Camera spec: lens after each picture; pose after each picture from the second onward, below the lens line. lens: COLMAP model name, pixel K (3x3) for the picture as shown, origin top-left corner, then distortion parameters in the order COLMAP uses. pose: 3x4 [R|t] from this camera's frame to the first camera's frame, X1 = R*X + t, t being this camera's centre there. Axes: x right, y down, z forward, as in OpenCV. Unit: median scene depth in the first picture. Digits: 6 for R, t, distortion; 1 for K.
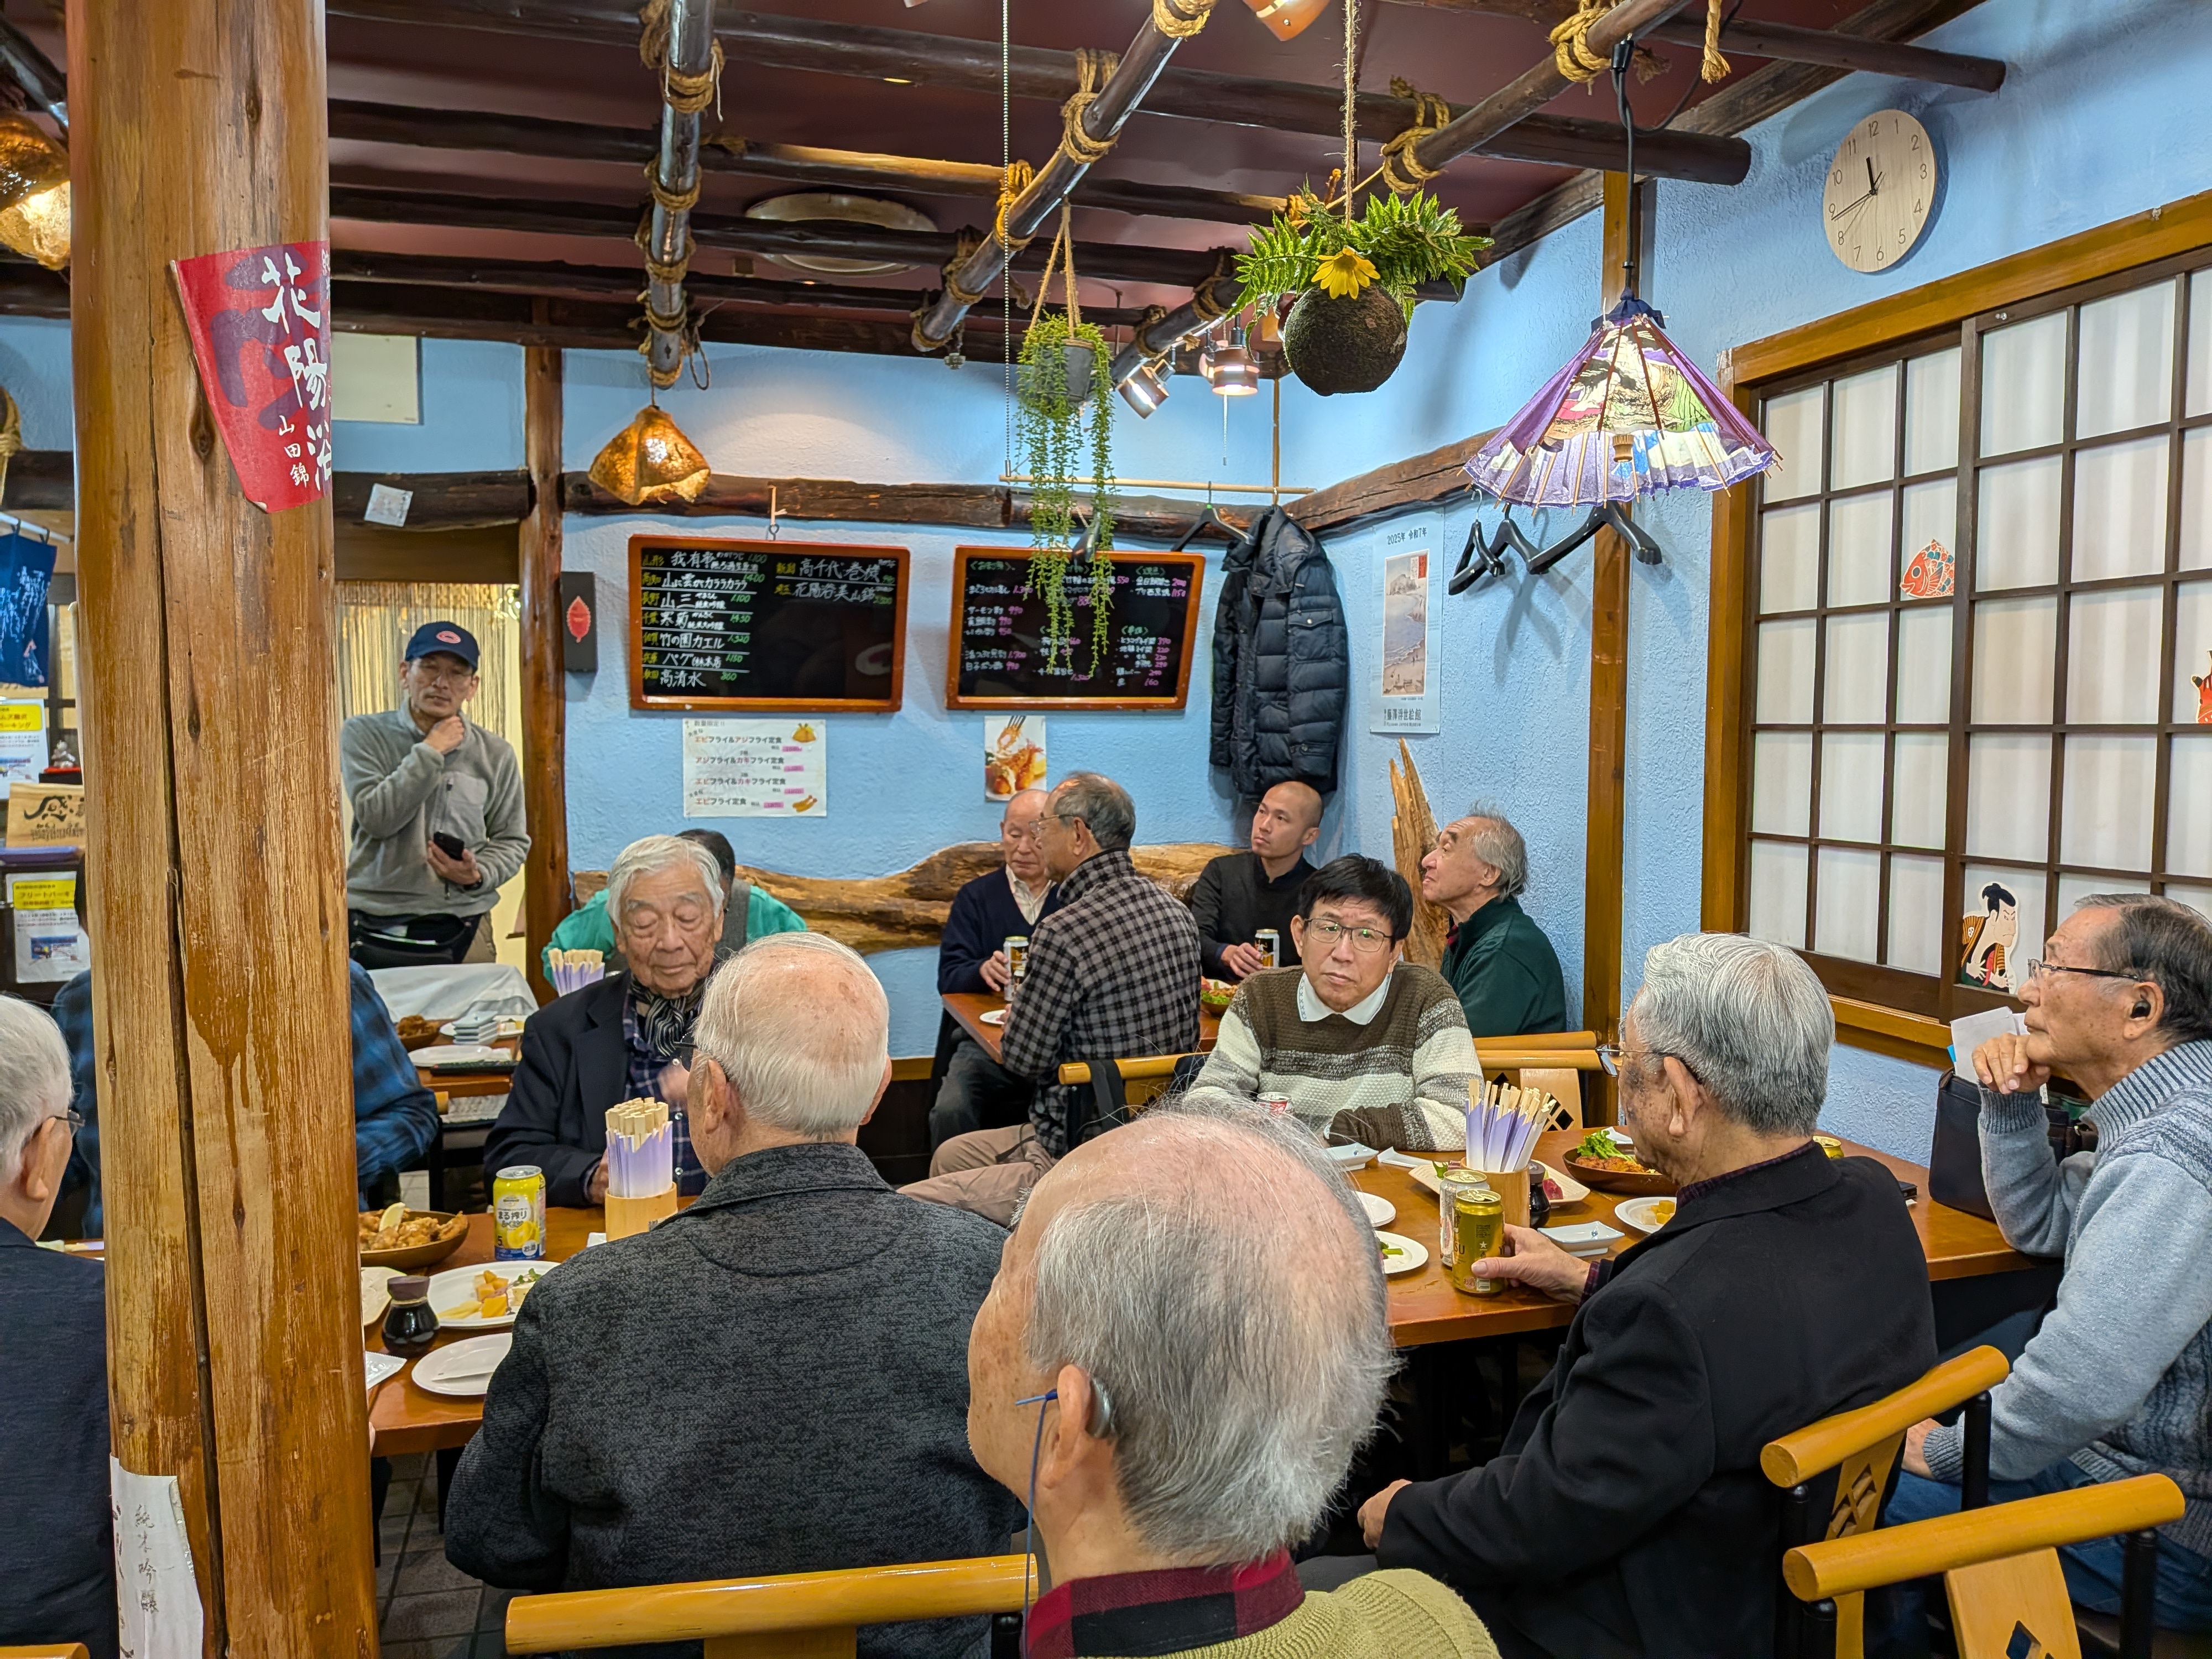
lens RADIAL K [[1598.1, 0, 1106.0], [0, 1598.1, 829.5], [0, 0, 1]] dist [0.097431, -0.201600]
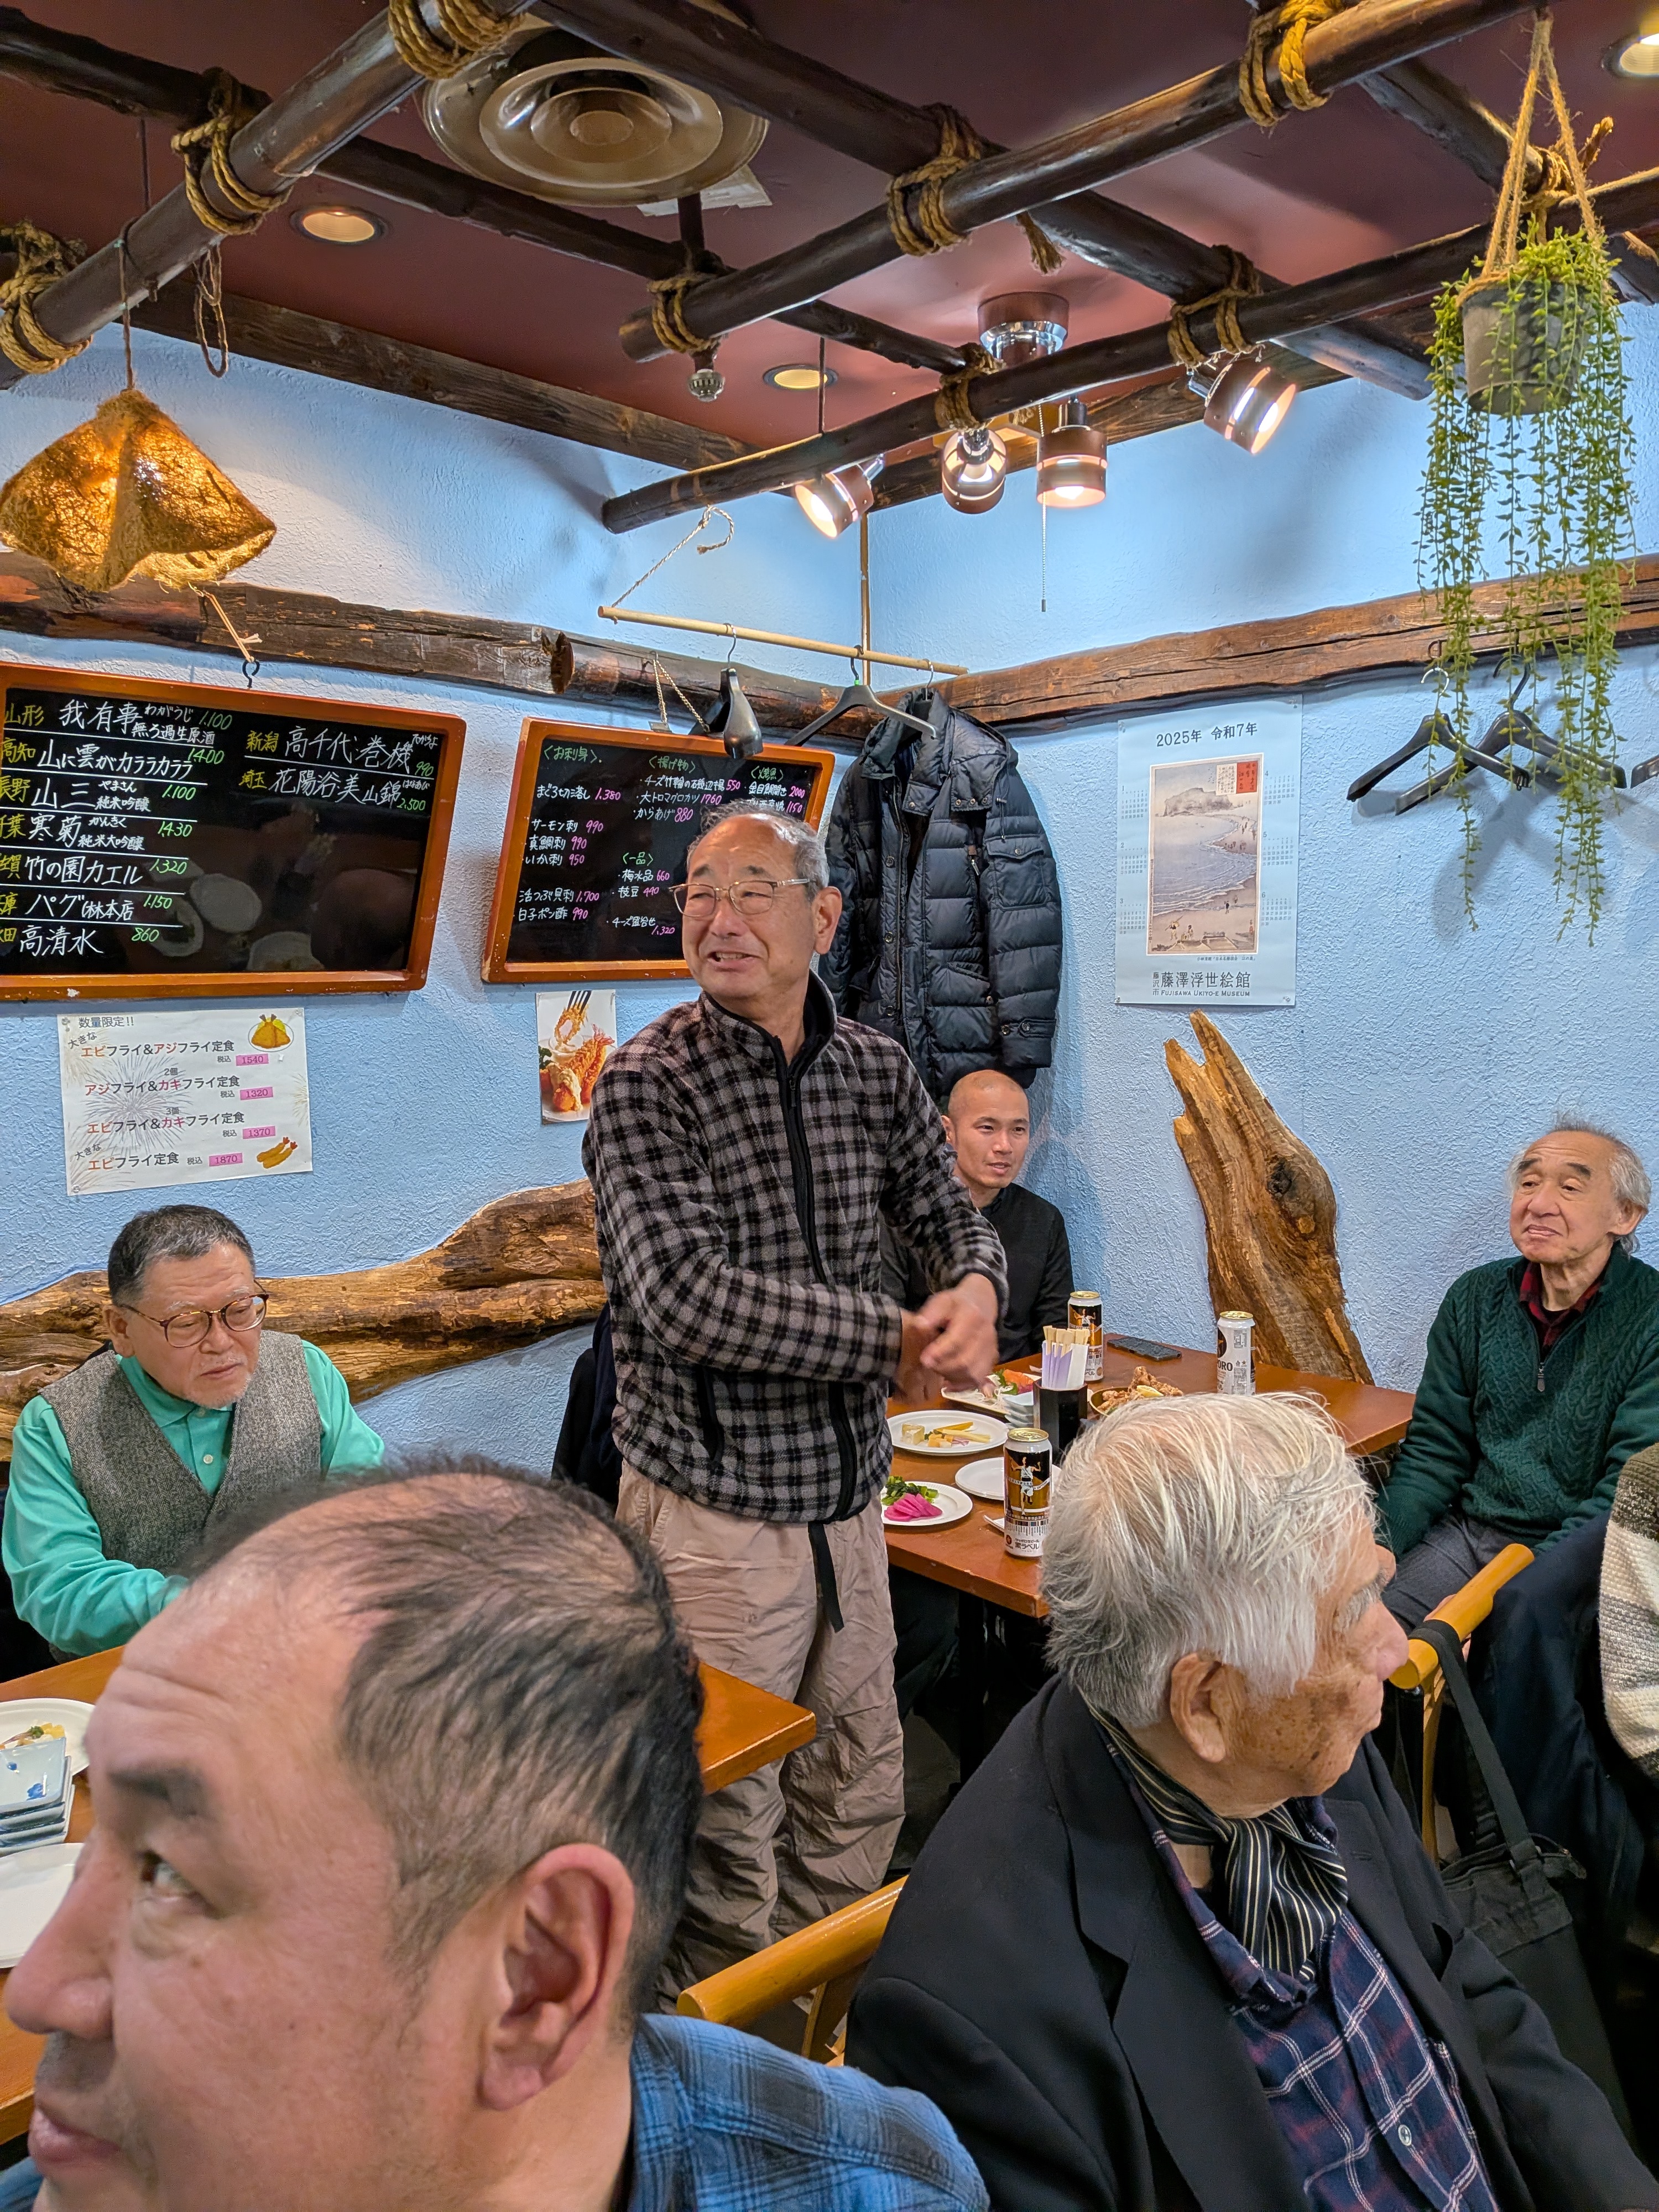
lens RADIAL K [[1598.1, 0, 840.7], [0, 1598.1, 1127.6], [0, 0, 1]] dist [0.097431, -0.201600]
pose [[0.878102, -0.067355, 0.473708, -0.291567], [0.048728, 0.997483, 0.051503, -0.046417], [-0.475985, -0.022142, 0.879174, 0.397163]]
